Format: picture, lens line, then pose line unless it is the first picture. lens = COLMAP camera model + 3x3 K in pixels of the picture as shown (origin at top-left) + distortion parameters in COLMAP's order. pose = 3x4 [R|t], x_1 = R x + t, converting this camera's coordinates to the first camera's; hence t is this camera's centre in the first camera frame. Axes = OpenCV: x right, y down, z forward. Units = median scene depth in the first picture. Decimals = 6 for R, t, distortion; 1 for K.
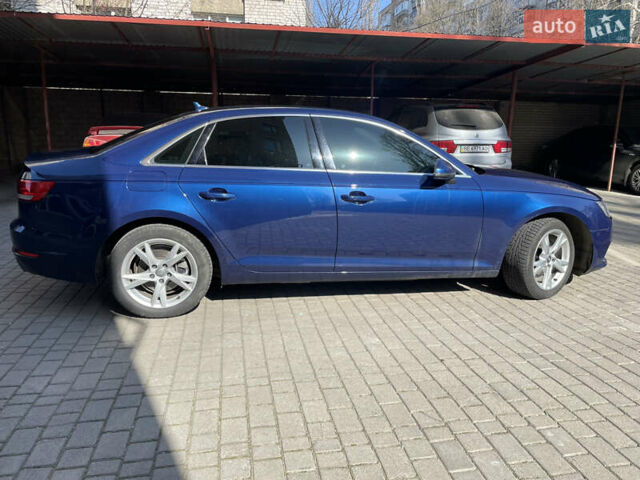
lens RADIAL K [[474.8, 0, 320.4], [0, 474.8, 240.4], [0, 0, 1]] dist [0.055543, -0.041822]
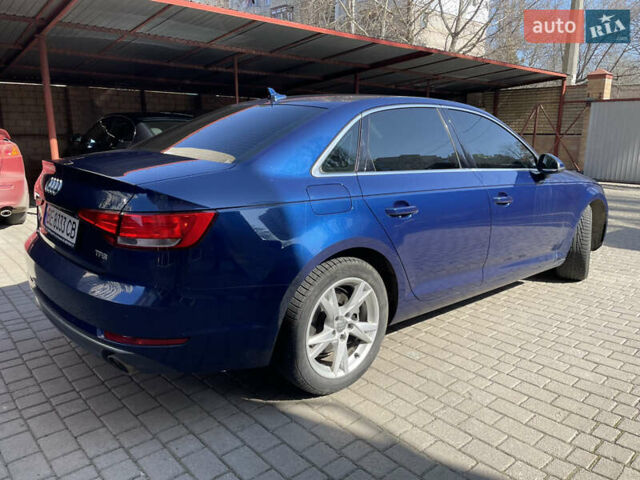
lens RADIAL K [[474.8, 0, 320.2], [0, 474.8, 241.8], [0, 0, 1]] dist [0.055543, -0.041822]
pose [[0.860905, -0.121798, 0.493971, -0.600041], [0.121885, 0.992023, 0.032178, -0.071794], [-0.493950, 0.032506, 0.868883, 0.345623]]
